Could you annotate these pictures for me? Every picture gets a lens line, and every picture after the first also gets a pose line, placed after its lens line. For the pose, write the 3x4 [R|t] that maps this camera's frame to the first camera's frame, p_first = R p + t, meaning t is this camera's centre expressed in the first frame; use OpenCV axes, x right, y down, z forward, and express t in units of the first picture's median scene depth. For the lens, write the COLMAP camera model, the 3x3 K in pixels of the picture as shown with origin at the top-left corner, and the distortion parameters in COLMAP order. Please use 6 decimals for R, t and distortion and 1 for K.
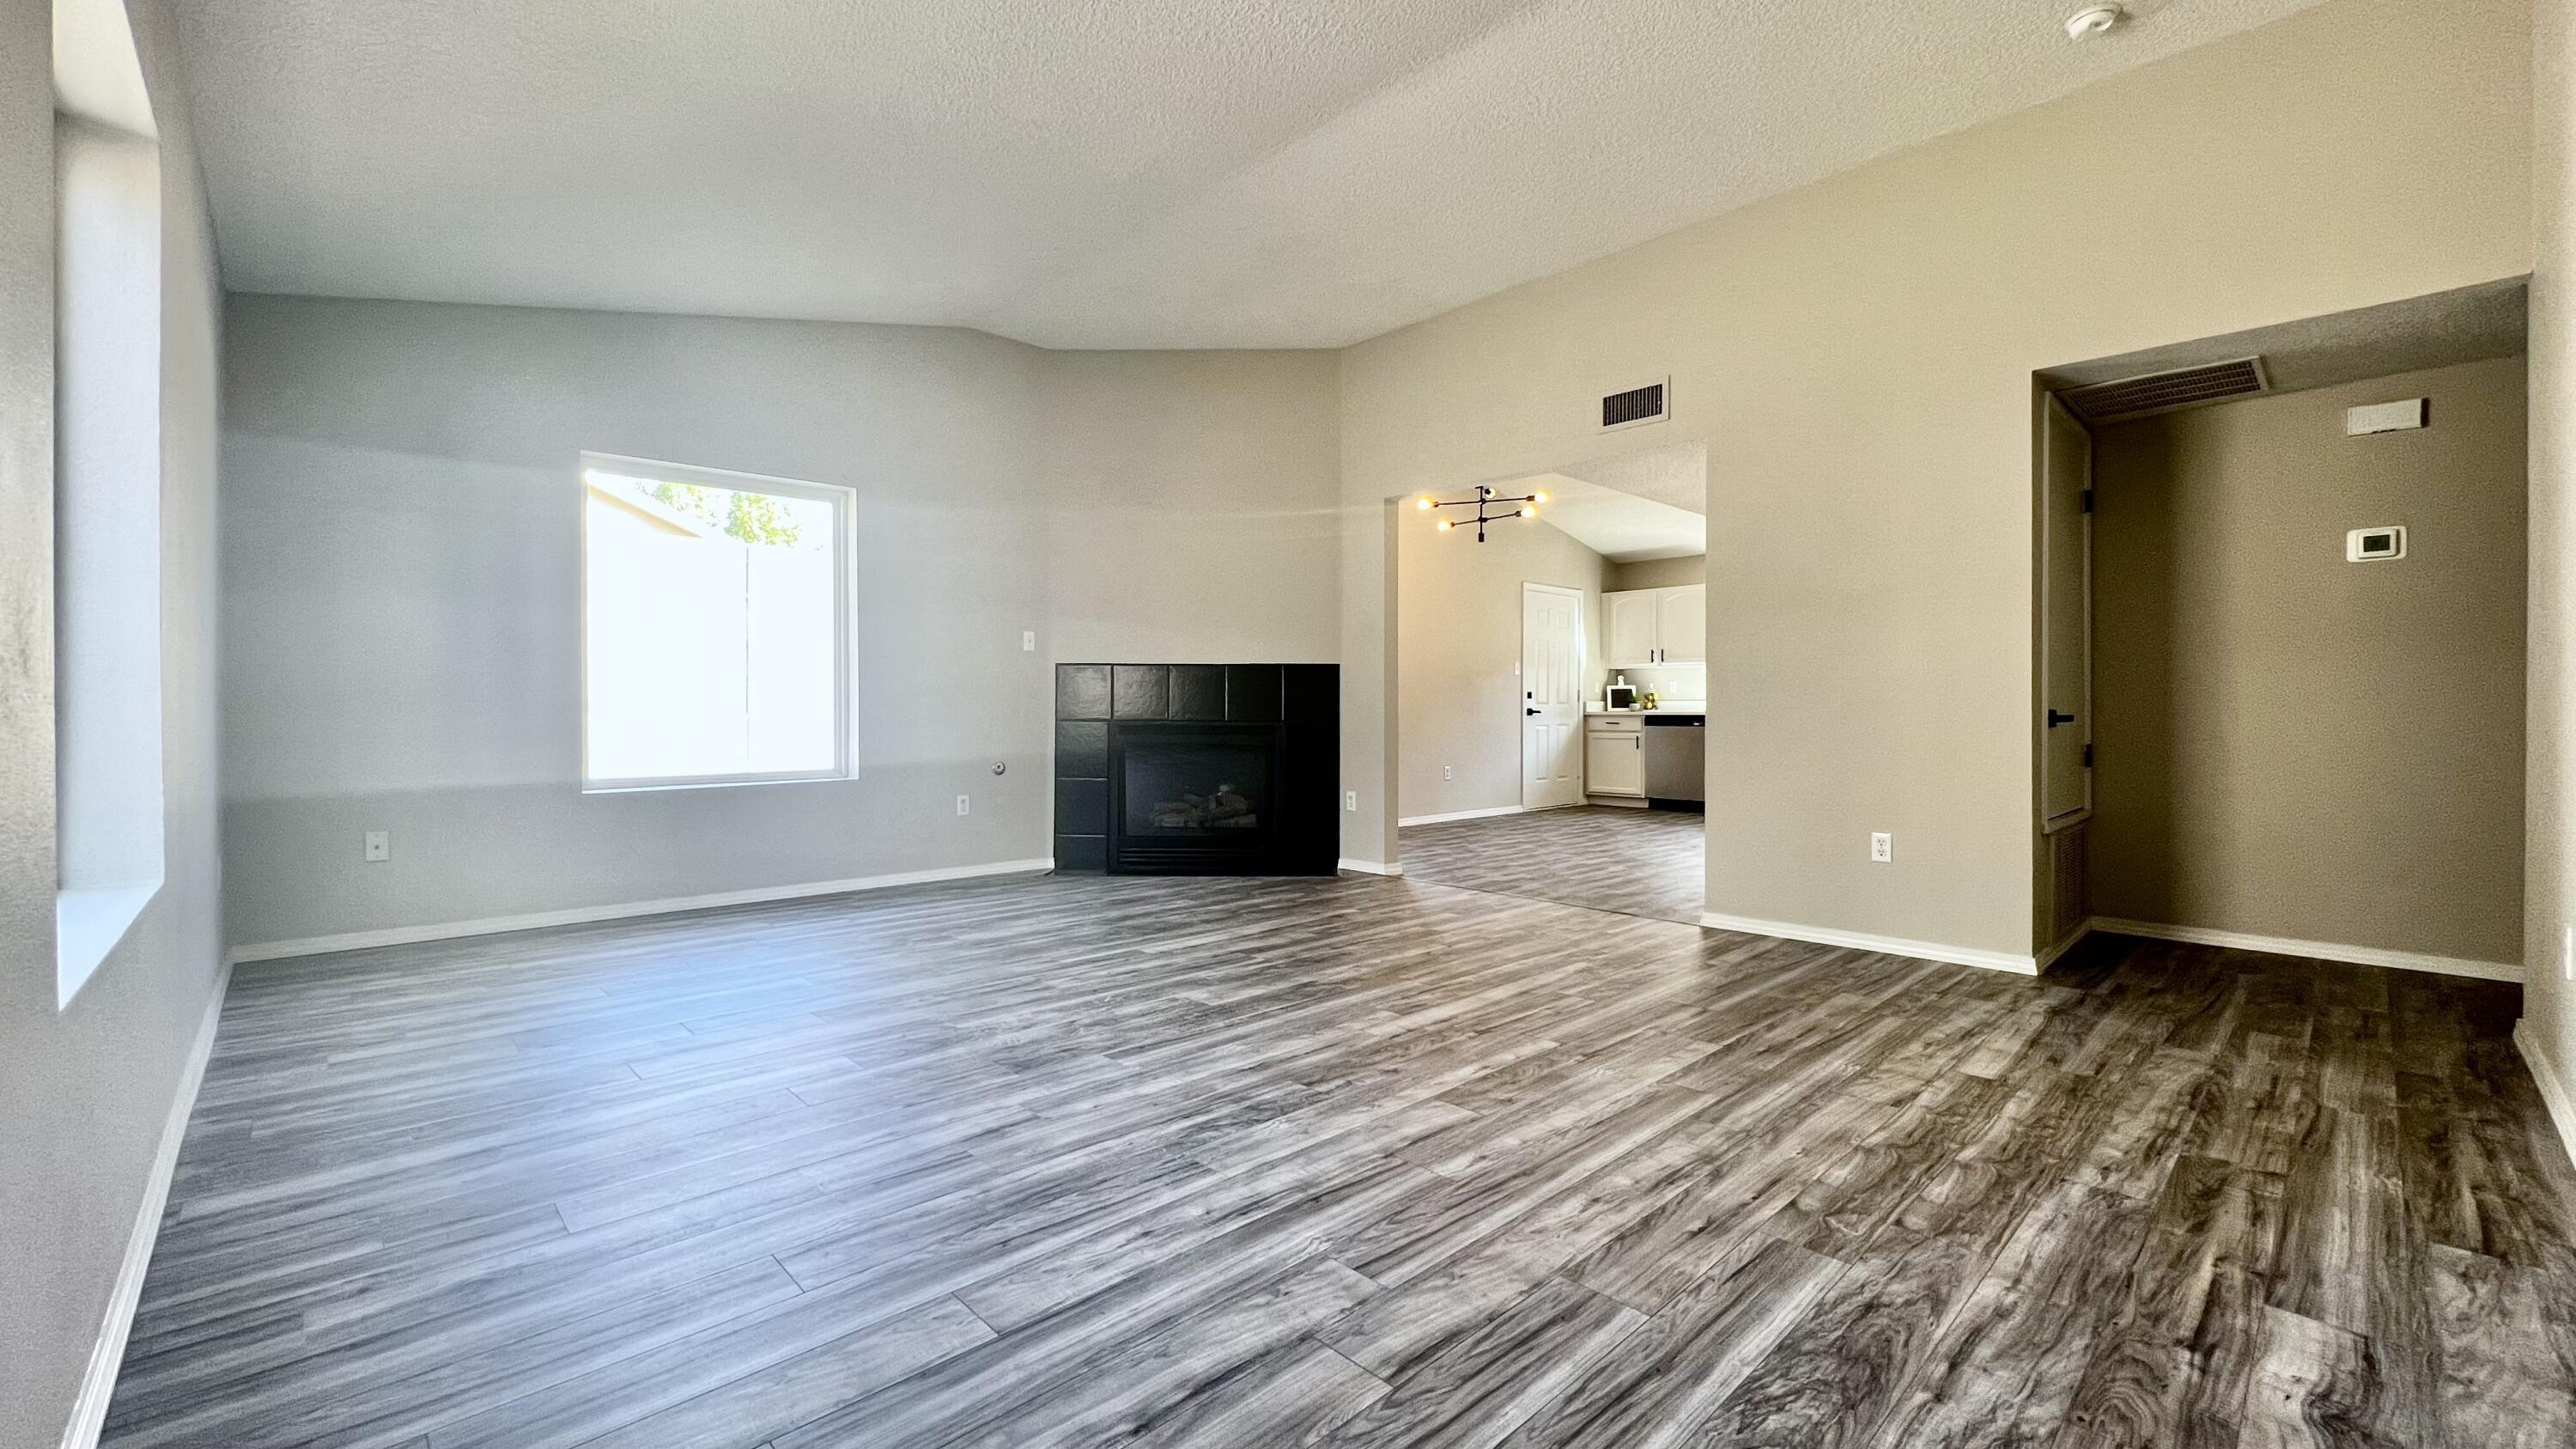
lens RADIAL K [[1035.3, 0, 1274.7], [0, 1035.3, 717.8], [0, 0, 1]] dist [-0.002918, -0.000260]
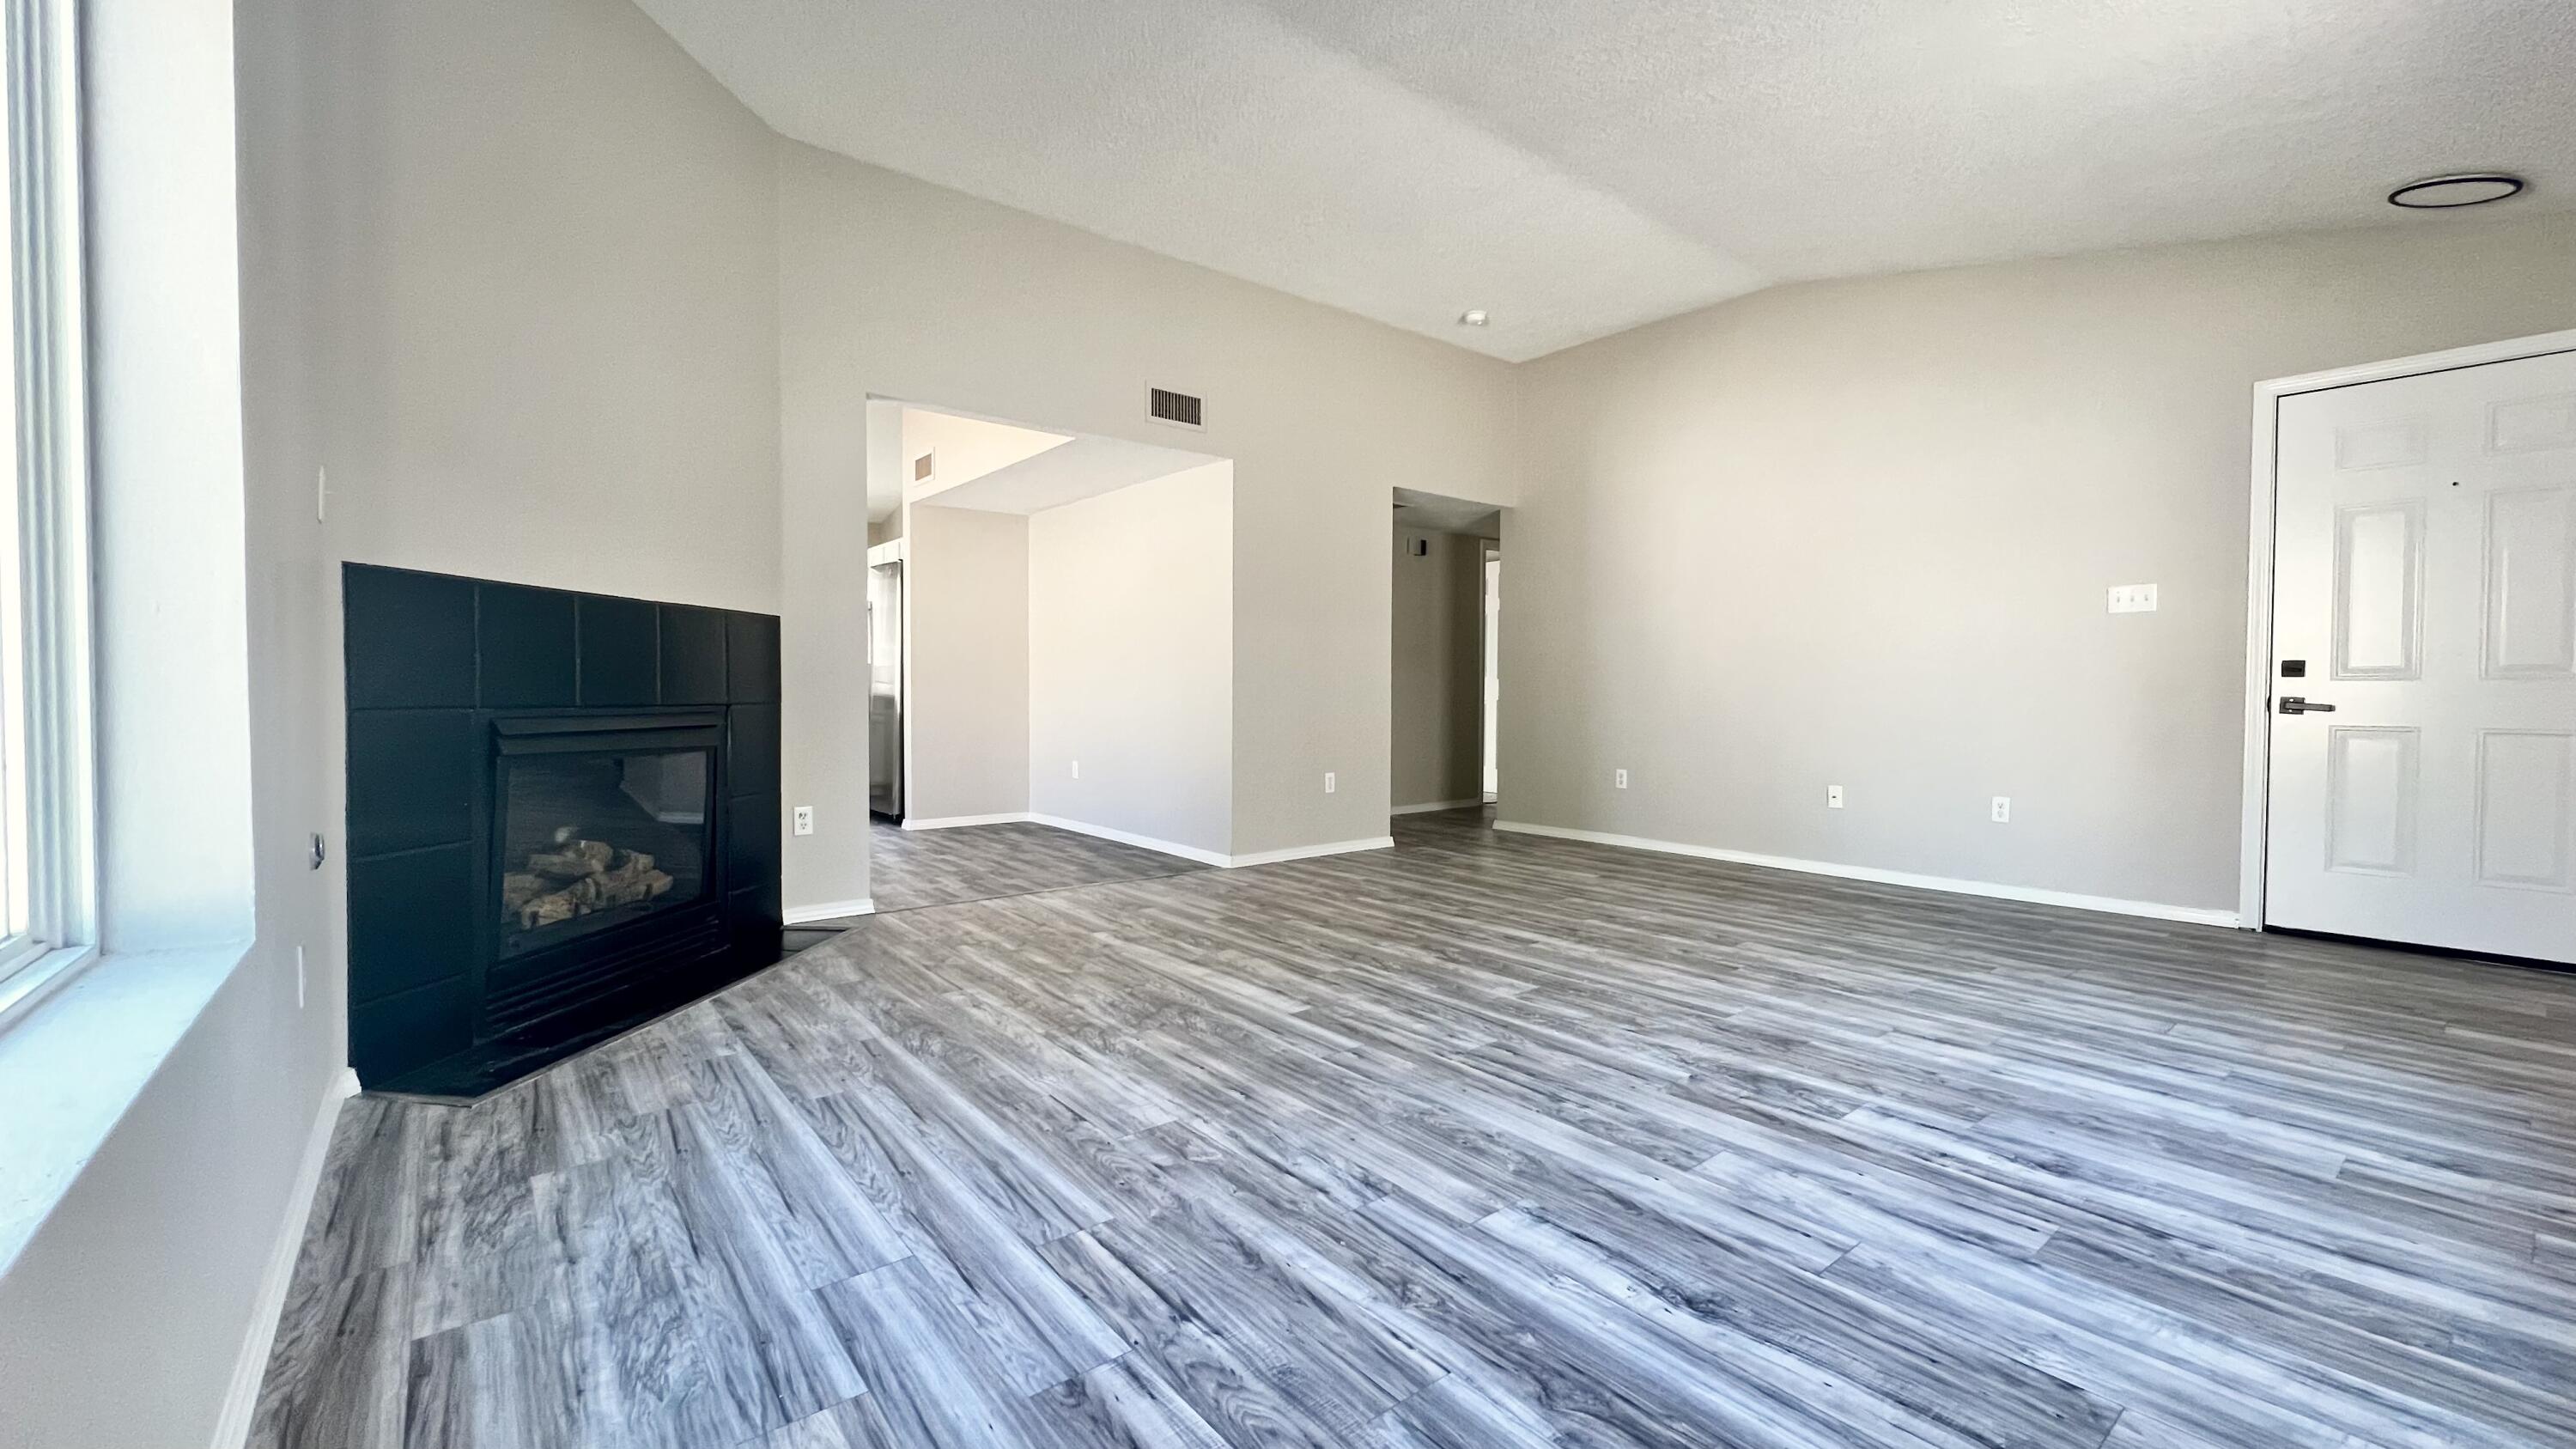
lens RADIAL K [[1035.3, 0, 1274.7], [0, 1035.3, 717.8], [0, 0, 1]] dist [-0.002918, -0.000260]
pose [[0.079689, -0.029394, 0.996386, -1.150163], [0.001185, 0.999567, 0.029393, -0.012268], [-0.996819, -0.001162, 0.079689, 1.265734]]
